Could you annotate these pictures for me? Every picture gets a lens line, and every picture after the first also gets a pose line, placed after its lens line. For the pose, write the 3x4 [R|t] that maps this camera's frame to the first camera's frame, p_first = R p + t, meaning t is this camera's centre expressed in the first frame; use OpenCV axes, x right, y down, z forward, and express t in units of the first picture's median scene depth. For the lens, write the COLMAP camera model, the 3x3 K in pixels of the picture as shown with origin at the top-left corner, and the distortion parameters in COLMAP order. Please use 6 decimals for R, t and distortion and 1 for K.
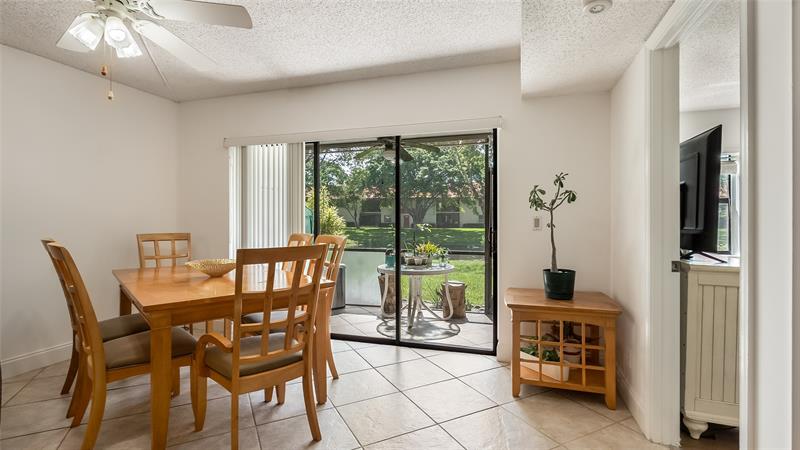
lens RADIAL K [[372.4, 0, 399.6], [0, 372.4, 219.1], [0, 0, 1]] dist [-0.005992, 0.000756]
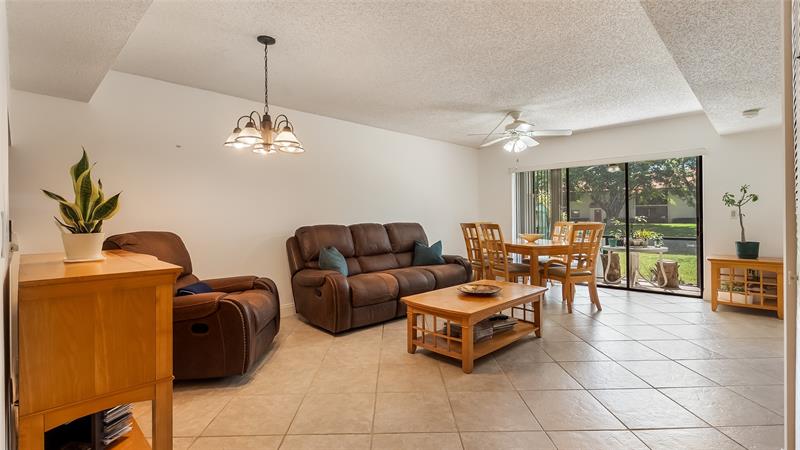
lens RADIAL K [[372.4, 0, 402.3], [0, 372.4, 216.8], [0, 0, 1]] dist [-0.005992, 0.000756]
pose [[0.895710, -0.010186, -0.444523, -0.224677], [0.012093, 0.999926, 0.001453, 0.003917], [0.444475, -0.006677, 0.895766, -1.221423]]
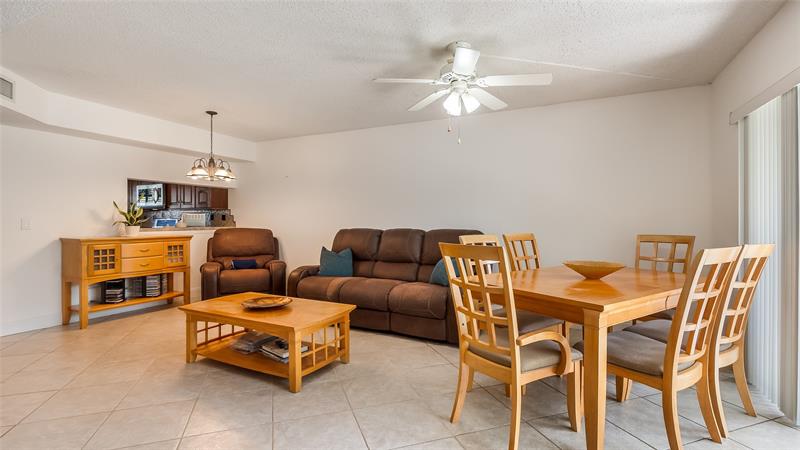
lens RADIAL K [[372.4, 0, 400.4], [0, 372.4, 223.2], [0, 0, 1]] dist [-0.005992, 0.000756]
pose [[-0.135440, 0.004645, -0.990775, 0.562113], [0.001613, 0.999989, 0.004468, 0.004541], [0.990784, -0.000993, -0.135446, 0.660615]]
